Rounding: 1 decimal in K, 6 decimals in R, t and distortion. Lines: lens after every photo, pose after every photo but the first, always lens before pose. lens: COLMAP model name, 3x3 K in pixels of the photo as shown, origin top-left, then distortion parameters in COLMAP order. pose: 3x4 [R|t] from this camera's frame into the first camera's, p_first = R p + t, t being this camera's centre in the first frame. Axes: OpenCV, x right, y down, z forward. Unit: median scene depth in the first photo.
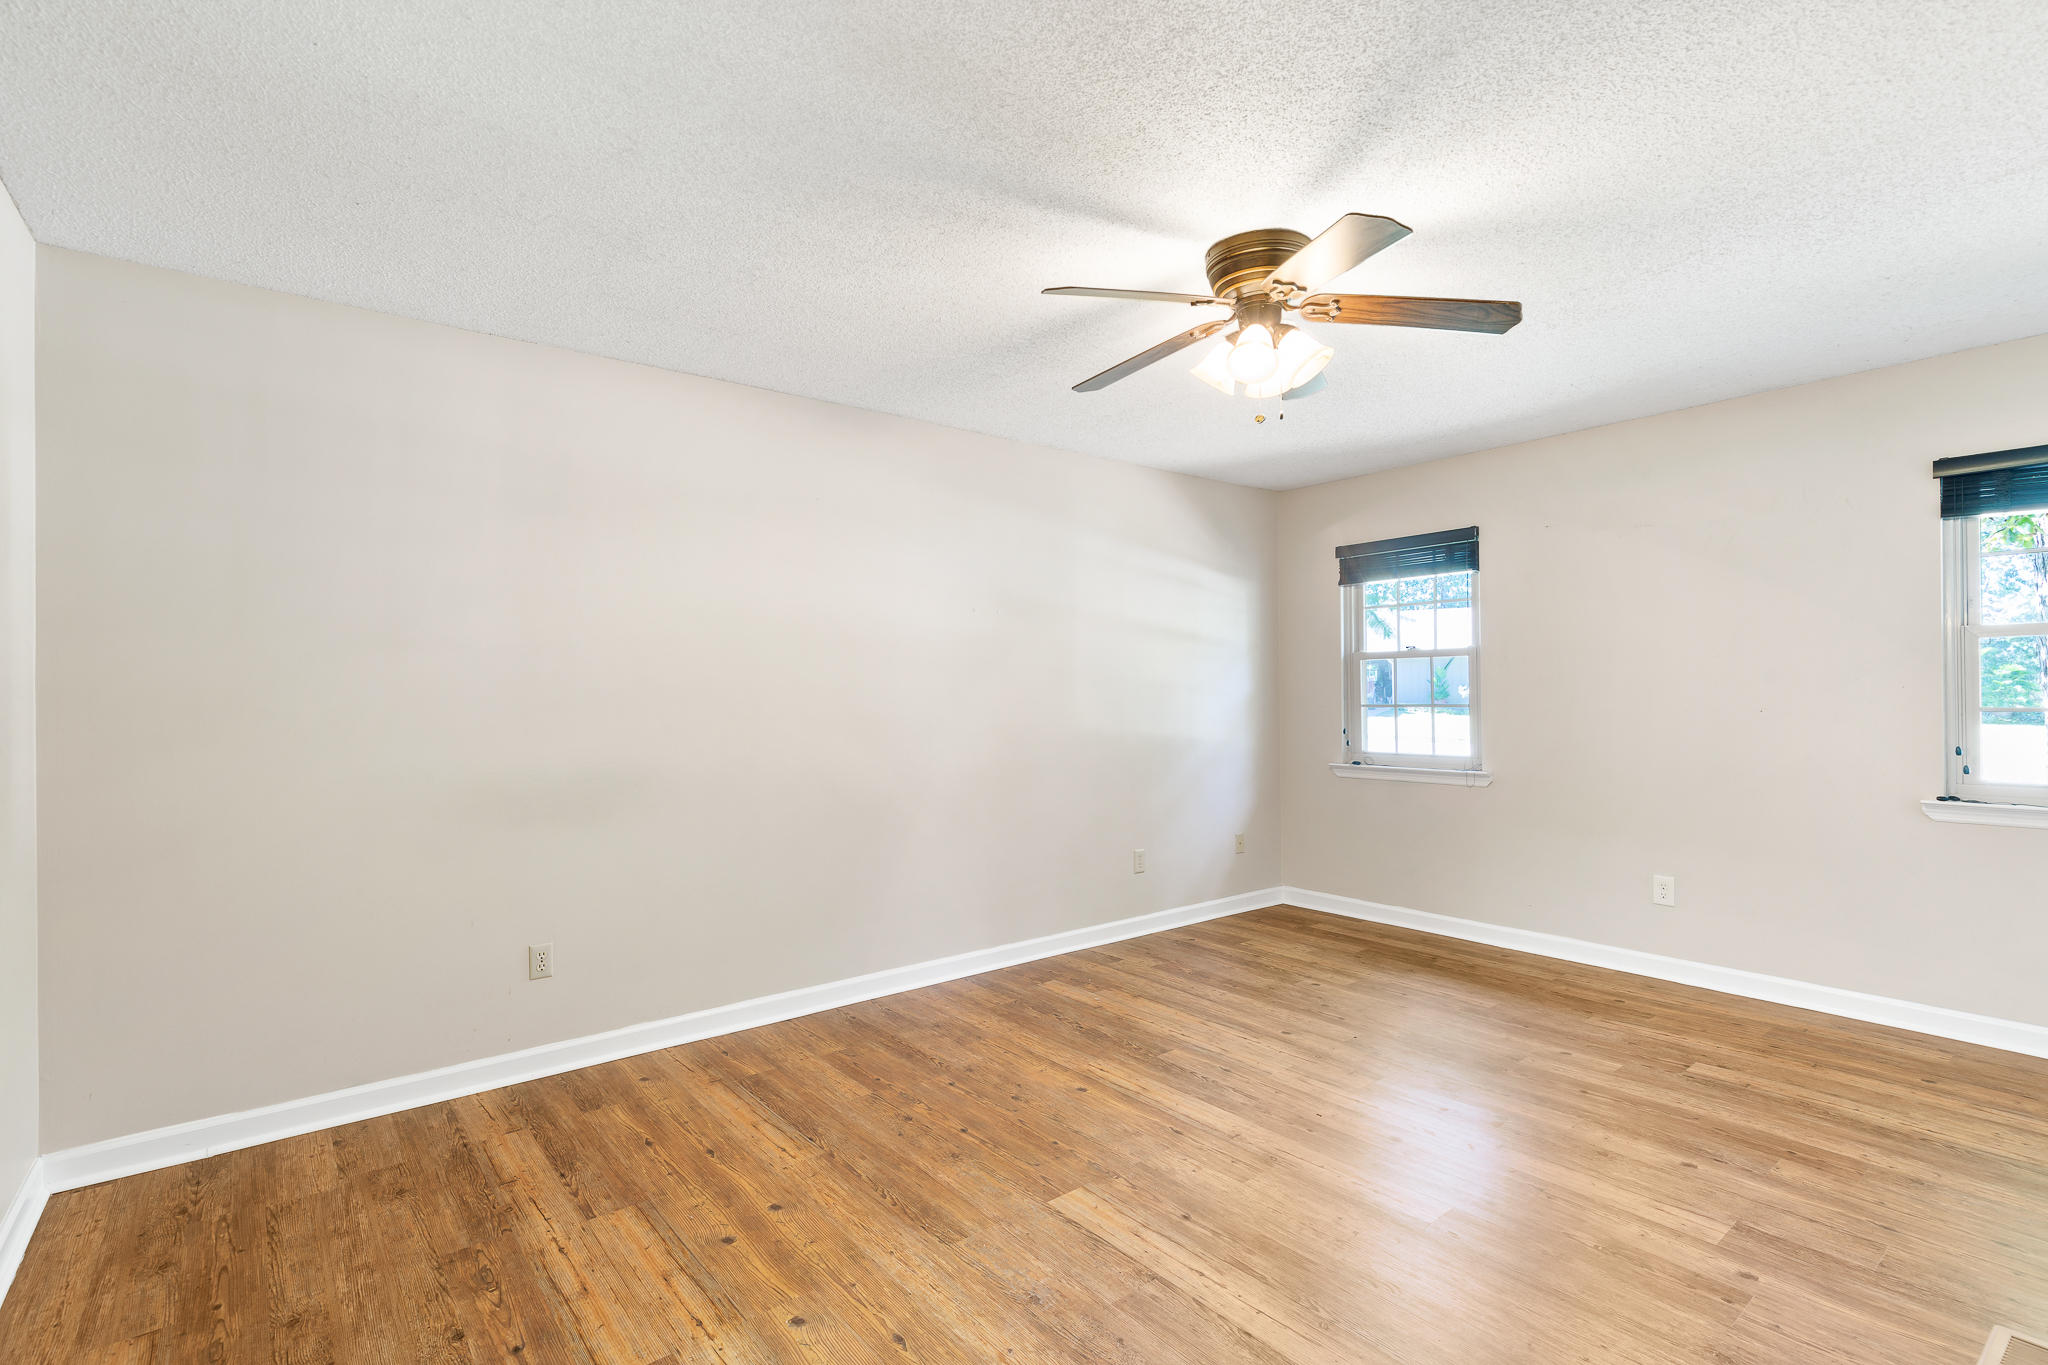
lens RADIAL K [[960.1, 0, 1020.1], [0, 960.1, 685.0], [0, 0, 1]] dist [0.002743, -0.000047]
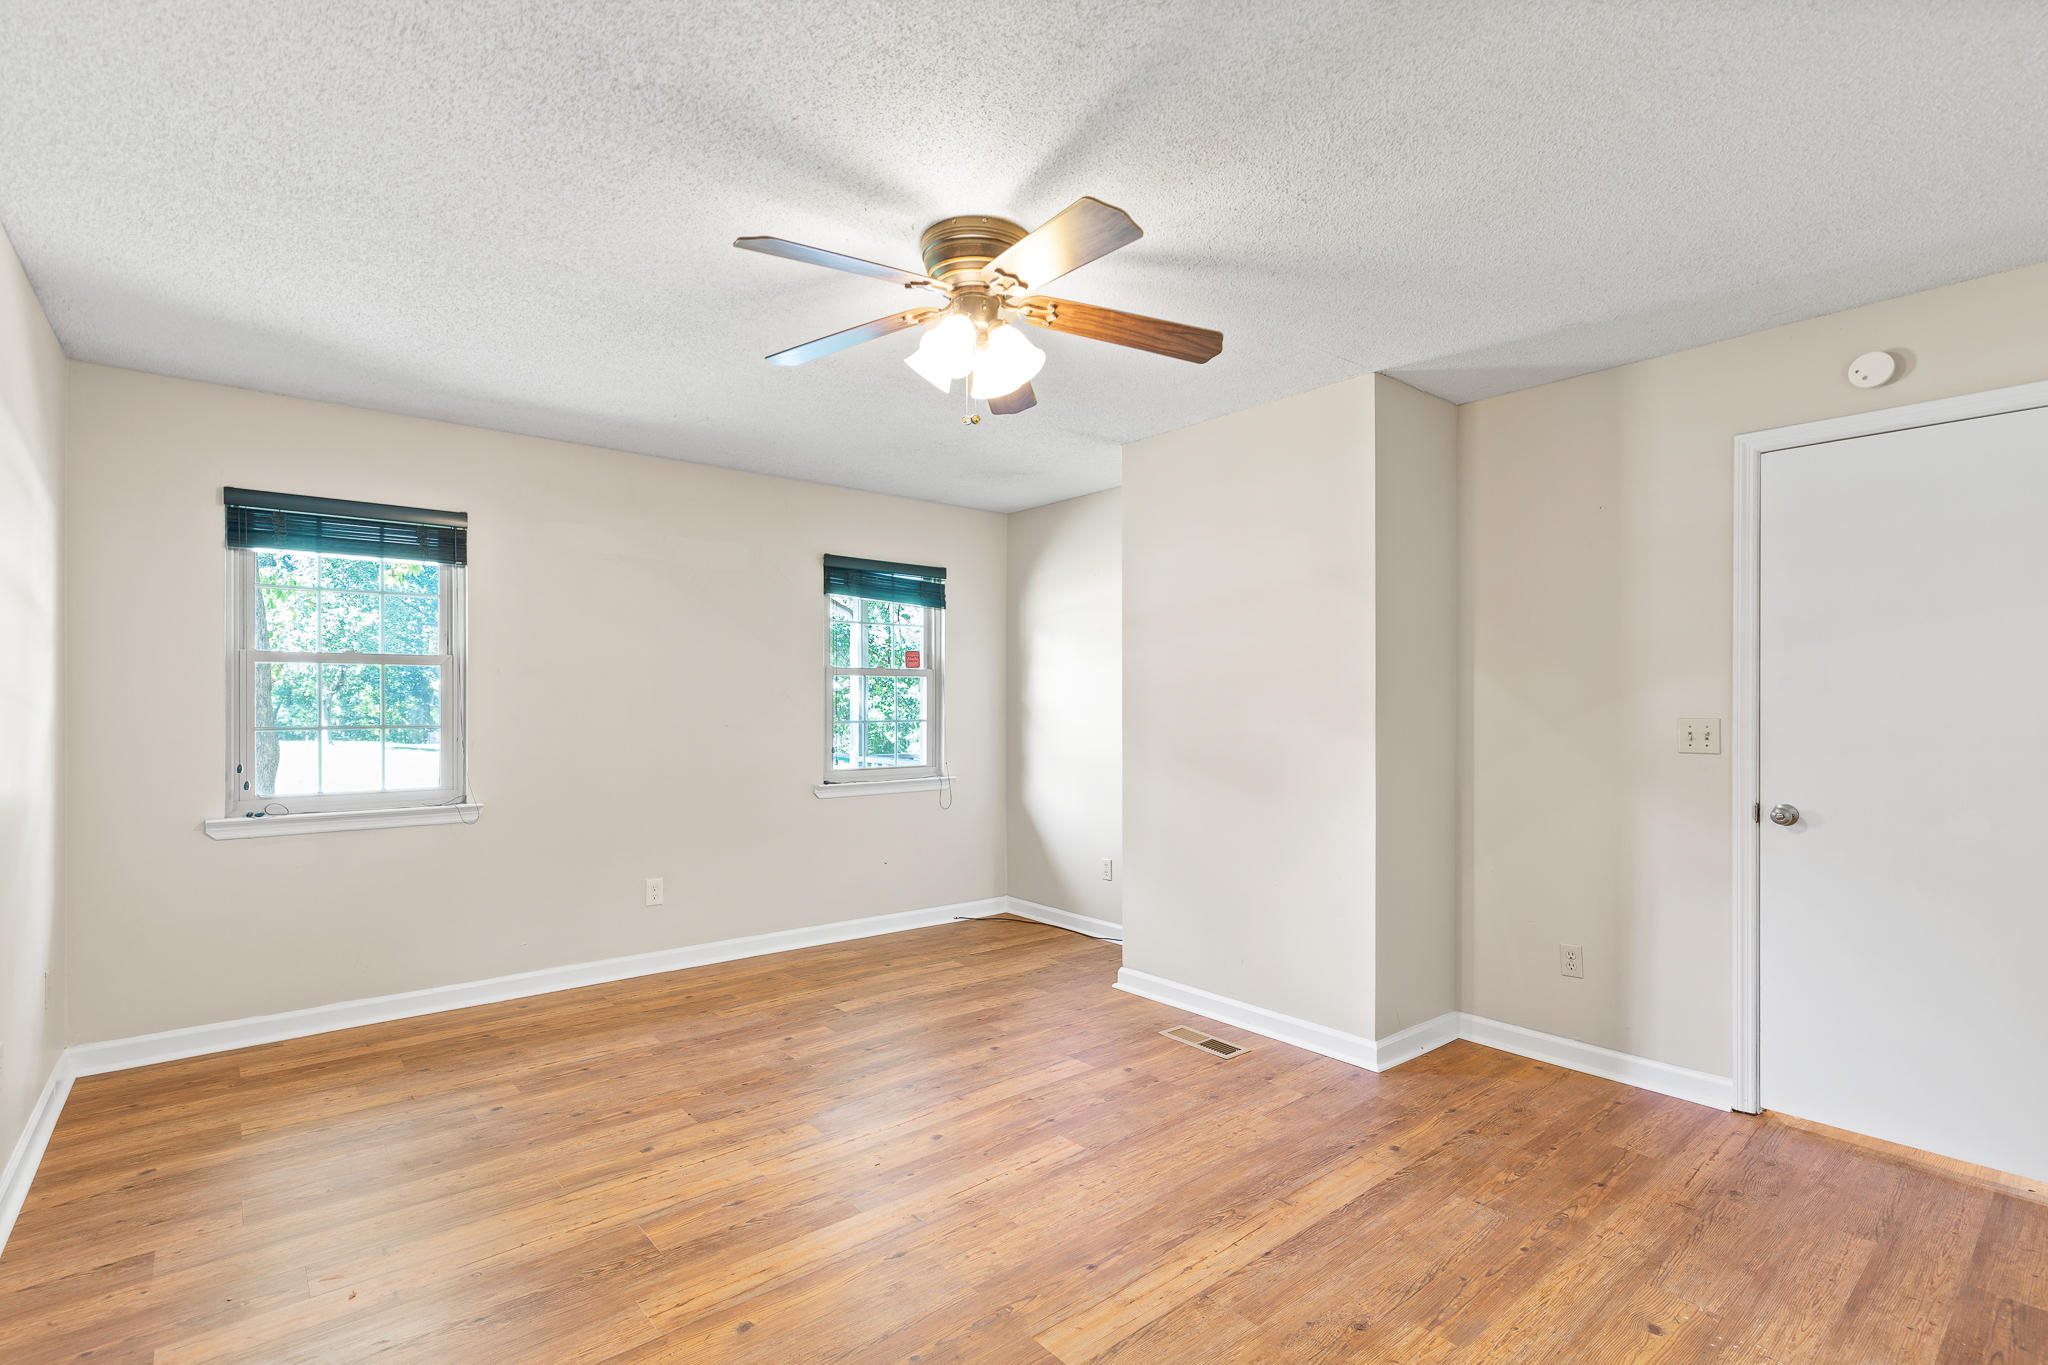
lens RADIAL K [[960.1, 0, 1020.1], [0, 960.1, 685.0], [0, 0, 1]] dist [0.002743, -0.000047]
pose [[-0.026189, 0.026891, 0.999295, -0.523430], [-0.007440, 0.999605, -0.027094, 0.007257], [-0.999629, -0.008144, -0.025978, 0.737314]]
